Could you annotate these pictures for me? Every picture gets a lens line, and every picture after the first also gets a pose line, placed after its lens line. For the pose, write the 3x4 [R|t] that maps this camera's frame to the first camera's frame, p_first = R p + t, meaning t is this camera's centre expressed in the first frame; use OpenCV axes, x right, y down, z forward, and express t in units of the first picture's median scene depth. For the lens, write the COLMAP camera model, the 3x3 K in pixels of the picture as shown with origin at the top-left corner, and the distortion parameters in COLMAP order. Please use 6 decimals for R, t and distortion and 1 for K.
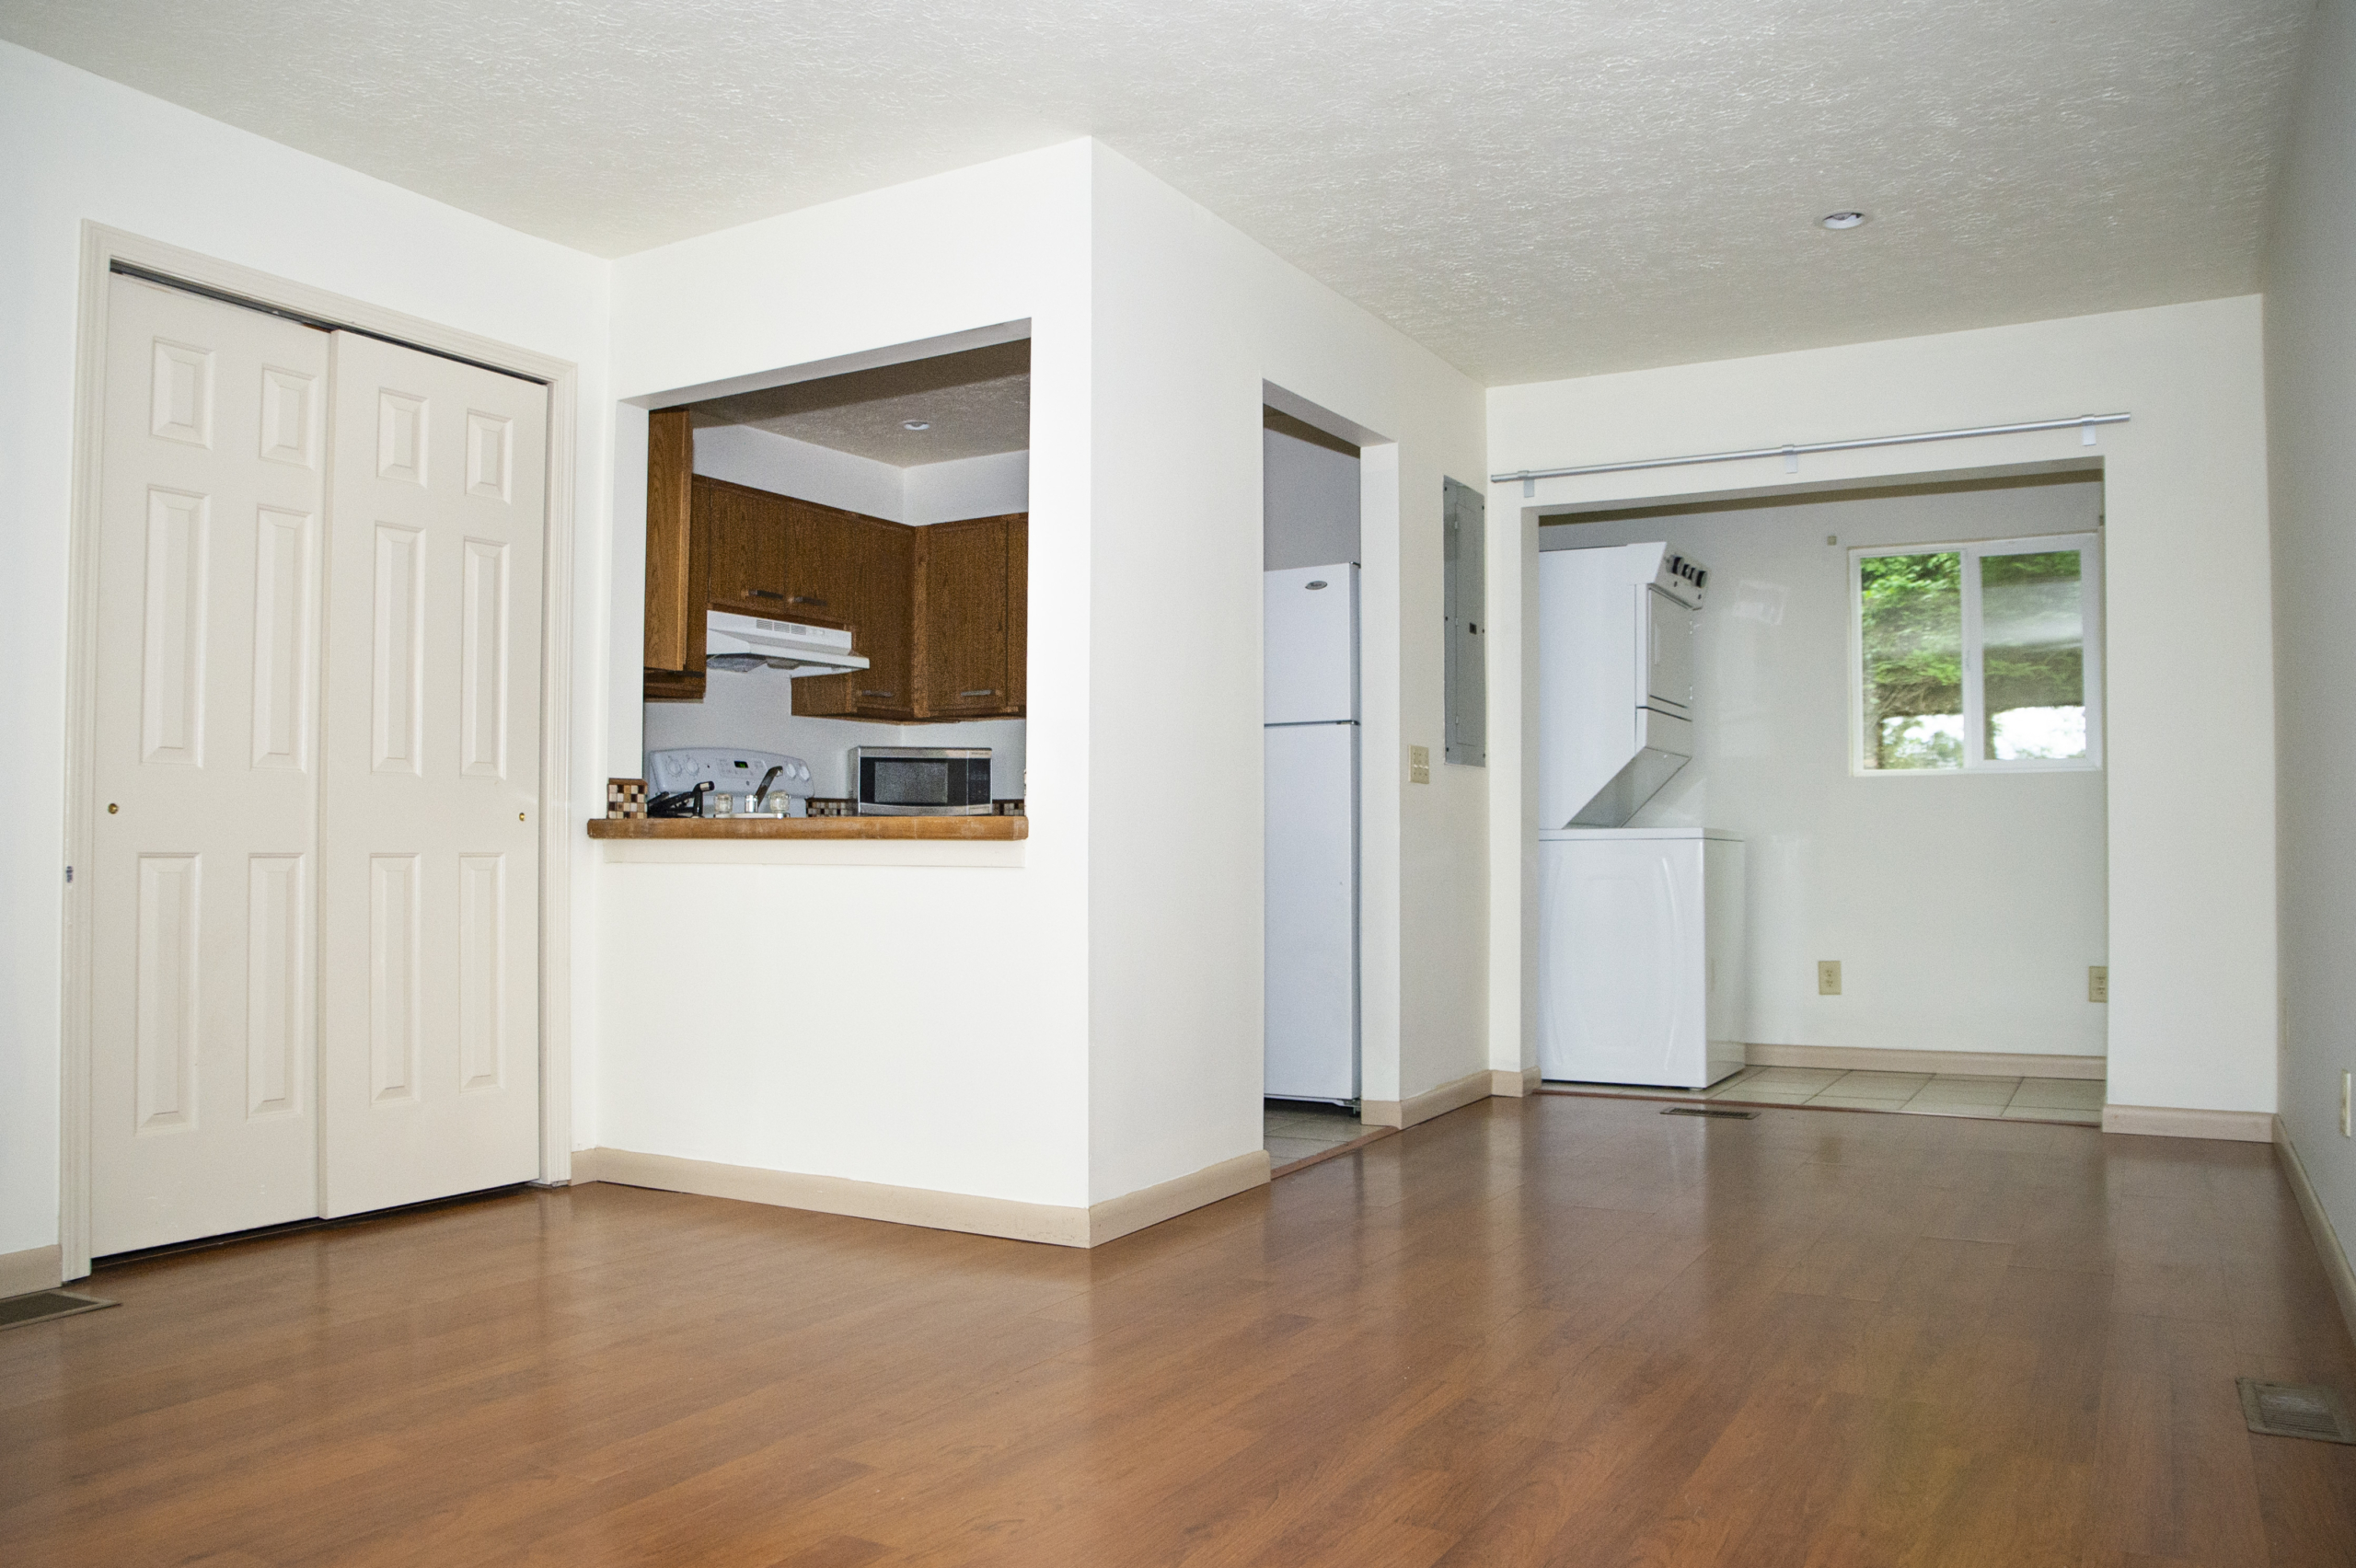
lens RADIAL K [[1668.0, 0, 1178.0], [0, 1668.0, 784.0], [0, 0, 1]] dist [-0.148089, 0.000001]
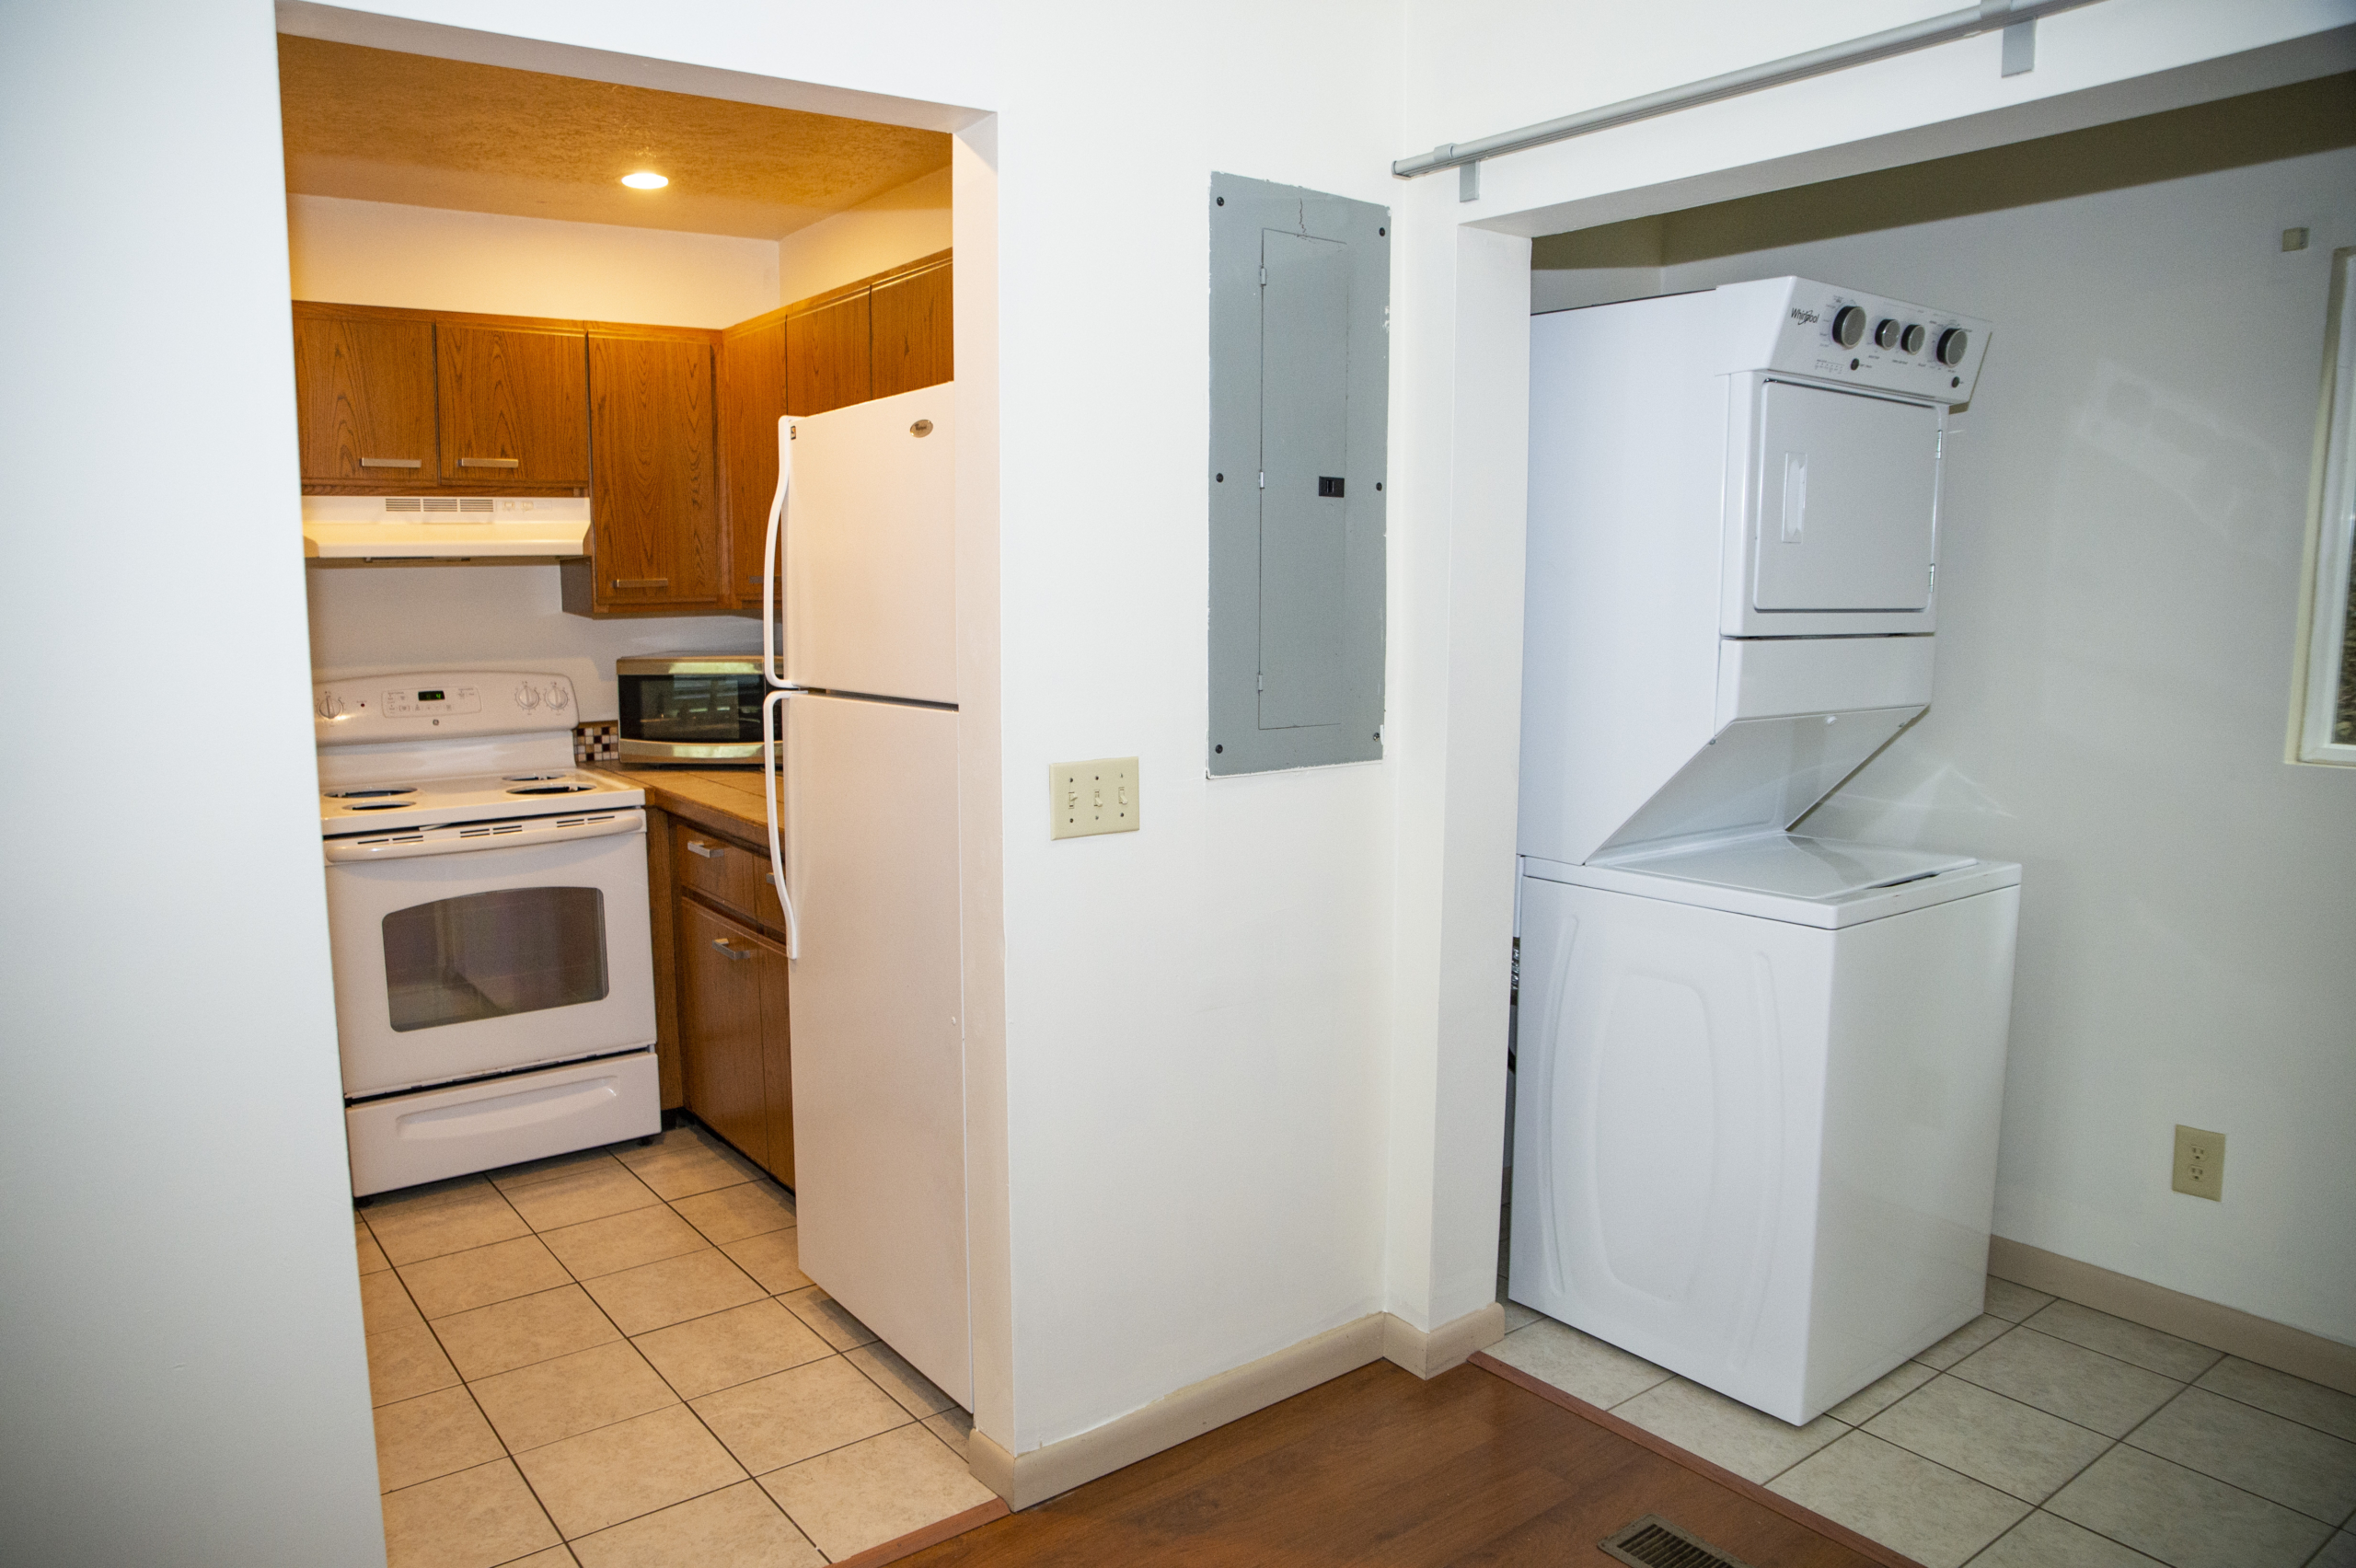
lens RADIAL K [[1602.3, 0, 1129.4], [0, 1602.3, 794.5], [0, 0, 1]] dist [-0.137744, 0.074912]
pose [[0.921274, 0.046338, -0.386143, 0.284104], [0.017453, 0.986950, 0.160076, -0.073432], [0.388521, -0.154213, 0.908443, 0.488829]]
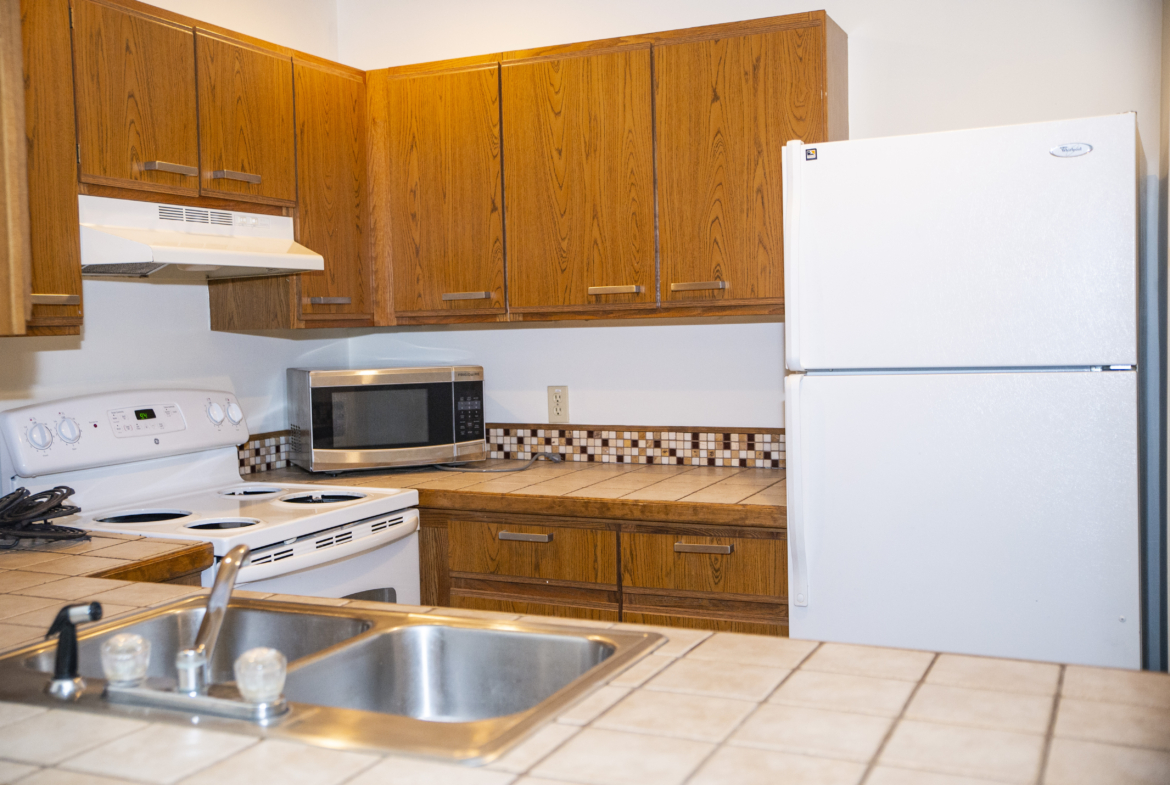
lens RADIAL K [[1241.5, 0, 585.0], [0, 1241.5, 392.5], [0, 0, 1]] dist [-0.021747, -0.011533]
pose [[0.995638, -0.028869, 0.088722, -0.125841], [0.021456, 0.996286, 0.083395, -0.060607], [-0.090800, -0.081128, 0.992559, 0.464613]]
